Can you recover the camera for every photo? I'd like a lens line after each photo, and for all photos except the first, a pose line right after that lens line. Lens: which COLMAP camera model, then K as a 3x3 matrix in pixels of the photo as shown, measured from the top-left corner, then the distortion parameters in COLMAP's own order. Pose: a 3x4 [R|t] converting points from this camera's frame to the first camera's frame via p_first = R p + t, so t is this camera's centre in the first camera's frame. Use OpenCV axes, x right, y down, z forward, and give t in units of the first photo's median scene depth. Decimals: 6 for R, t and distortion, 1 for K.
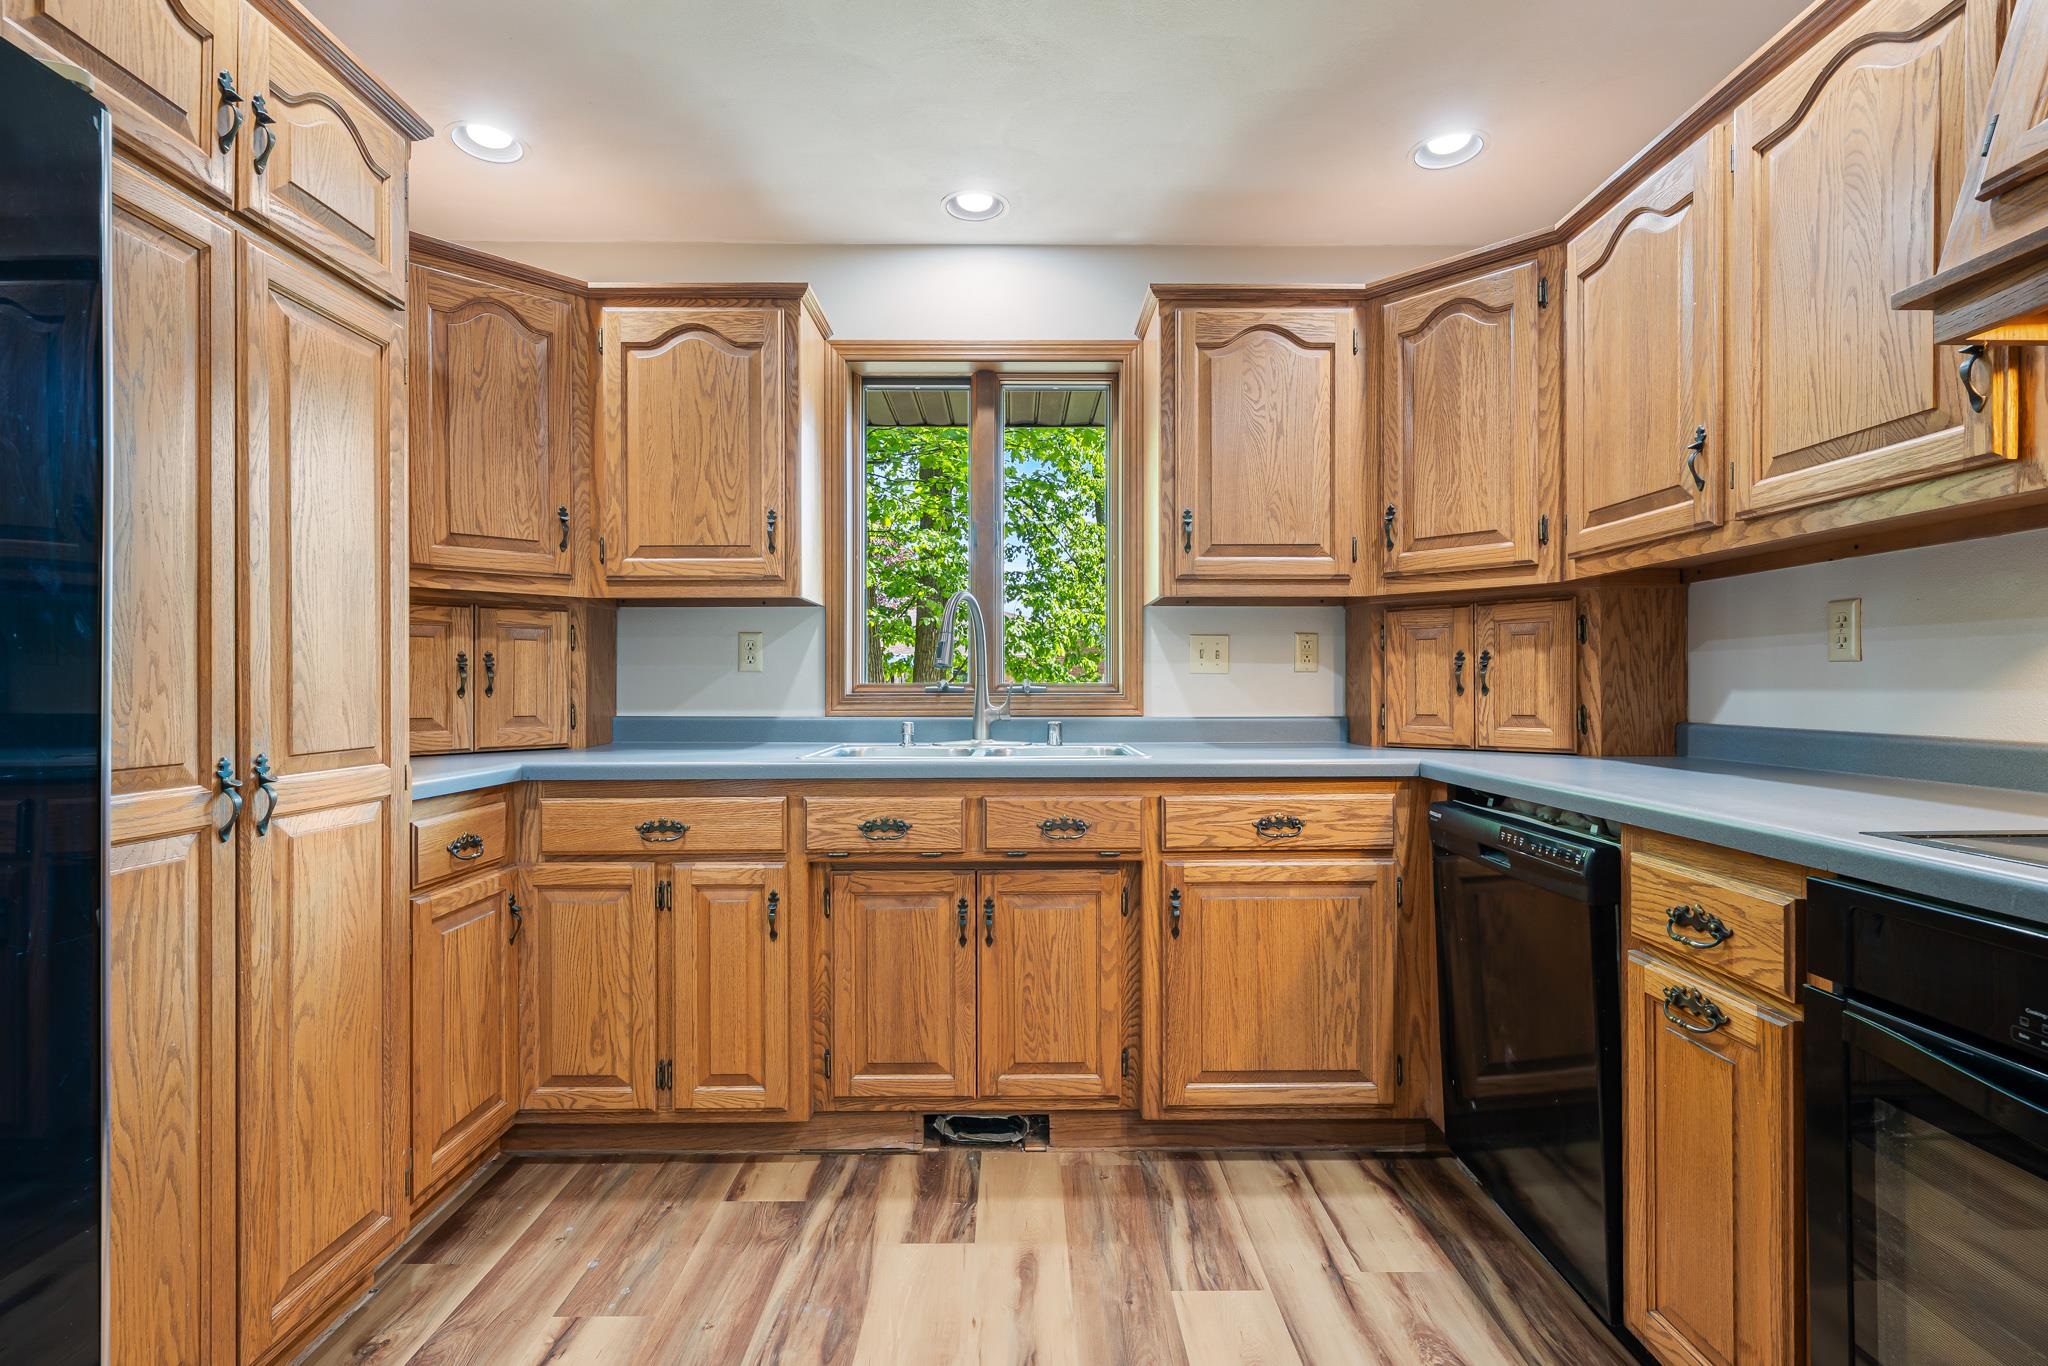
lens RADIAL K [[957.4, 0, 1023.0], [0, 957.4, 687.0], [0, 0, 1]] dist [0.003003, -0.002112]
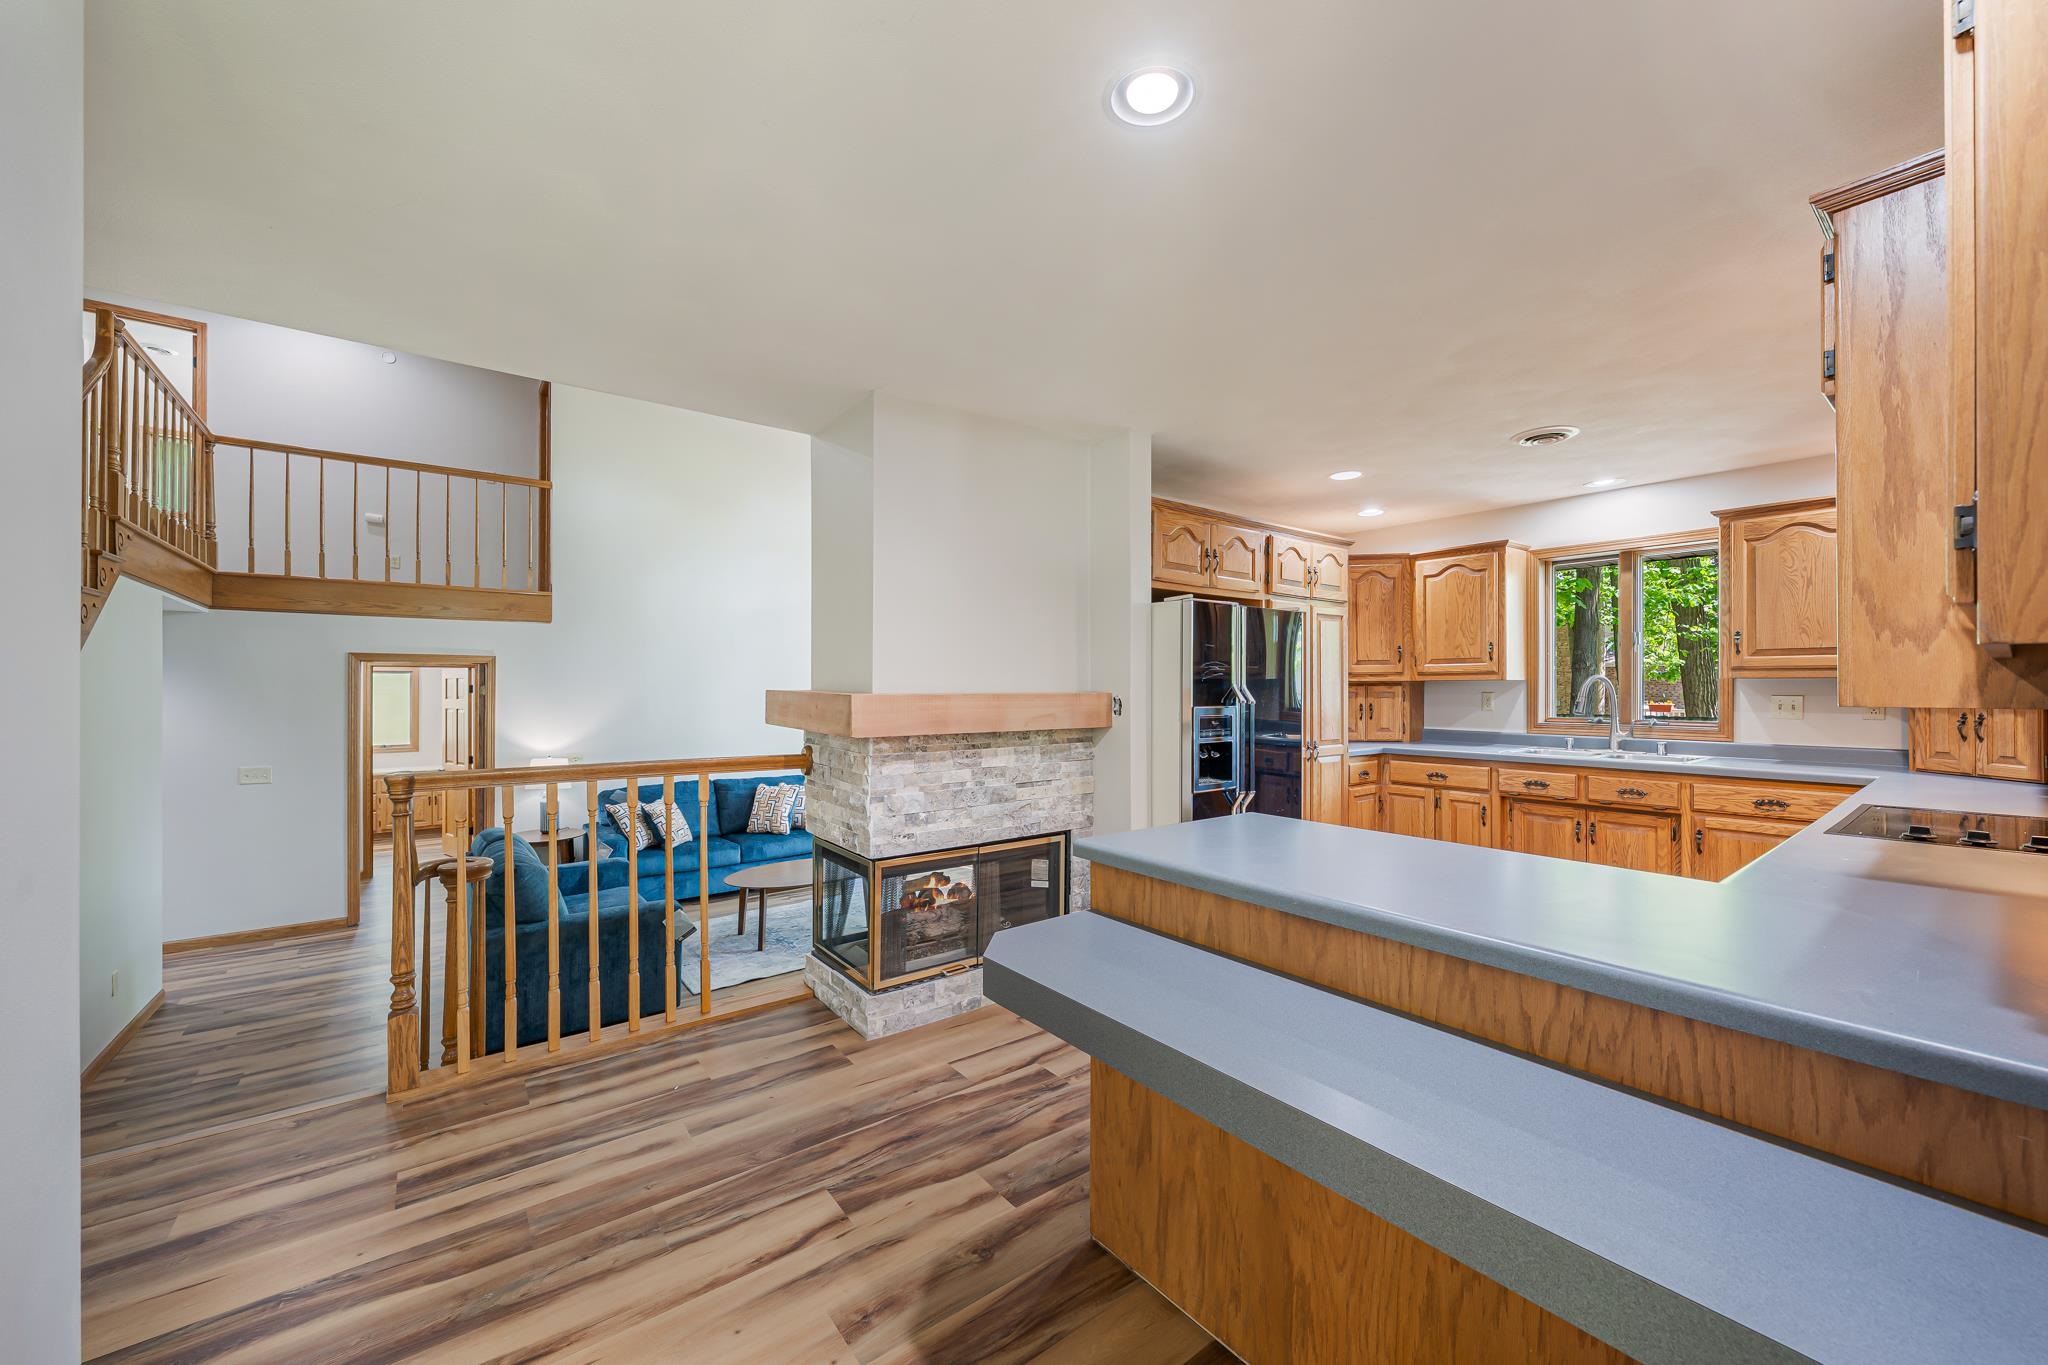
lens RADIAL K [[769.2, 0, 1027.2], [0, 769.2, 684.7], [0, 0, 1]] dist [-0.002697, 0.000545]
pose [[0.606078, -0.000713, -0.795405, 0.578937], [-0.001374, 0.999997, -0.001944, -0.087766], [0.795404, 0.002271, 0.606075, -1.087258]]
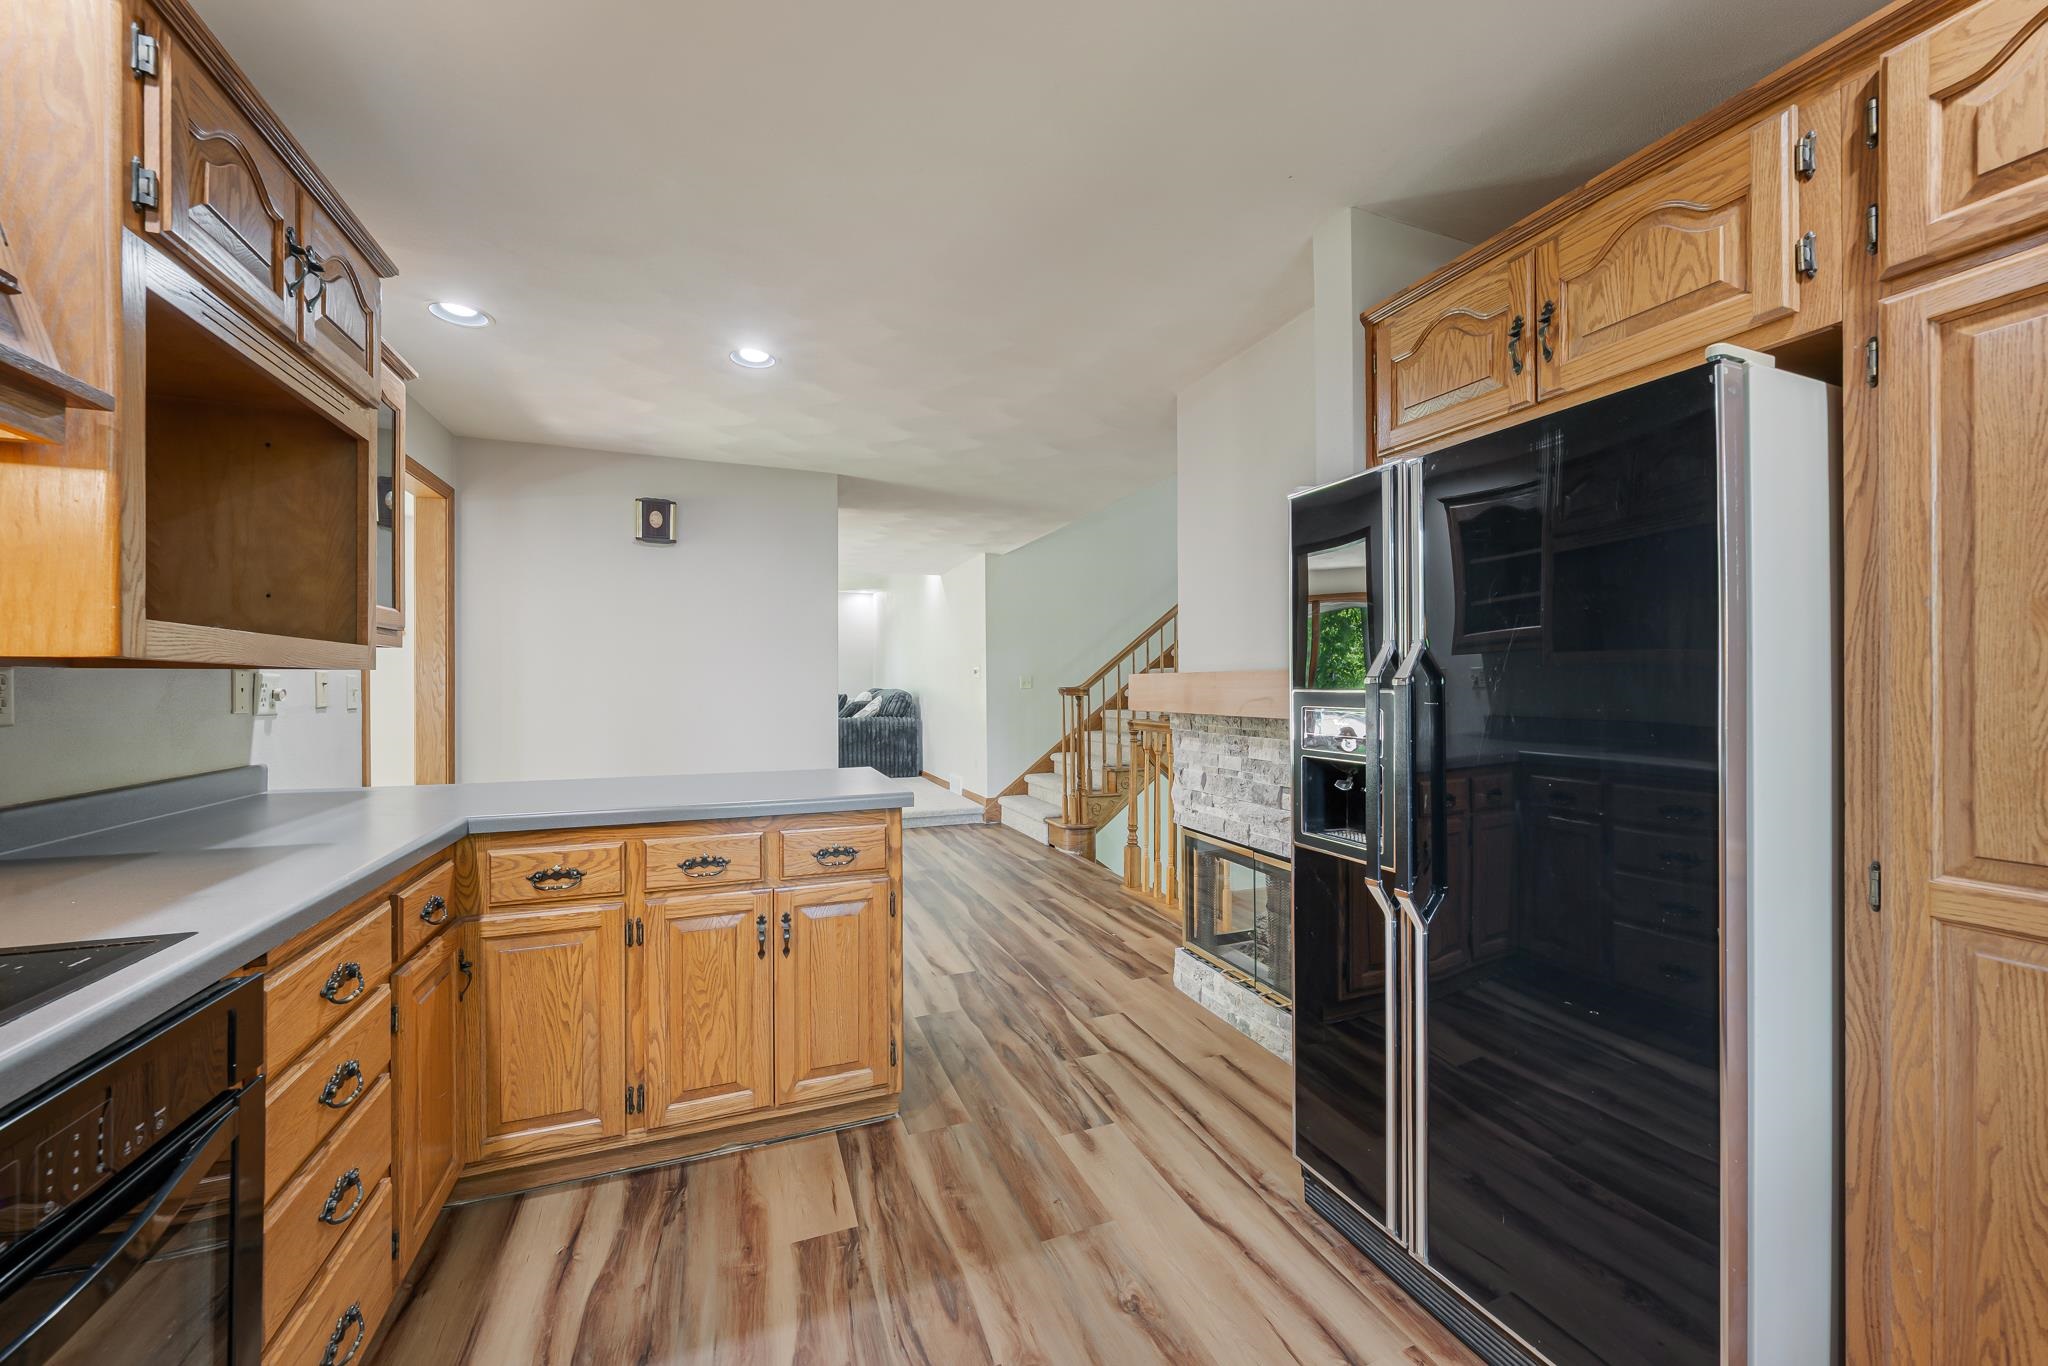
lens RADIAL K [[769.2, 0, 1036.4], [0, 769.2, 686.9], [0, 0, 1]] dist [-0.002697, 0.000545]
pose [[-0.929448, 0.005114, -0.368917, 0.163905], [0.004485, 0.999987, 0.002562, -0.055144], [0.368925, 0.000727, -0.929459, 0.697351]]
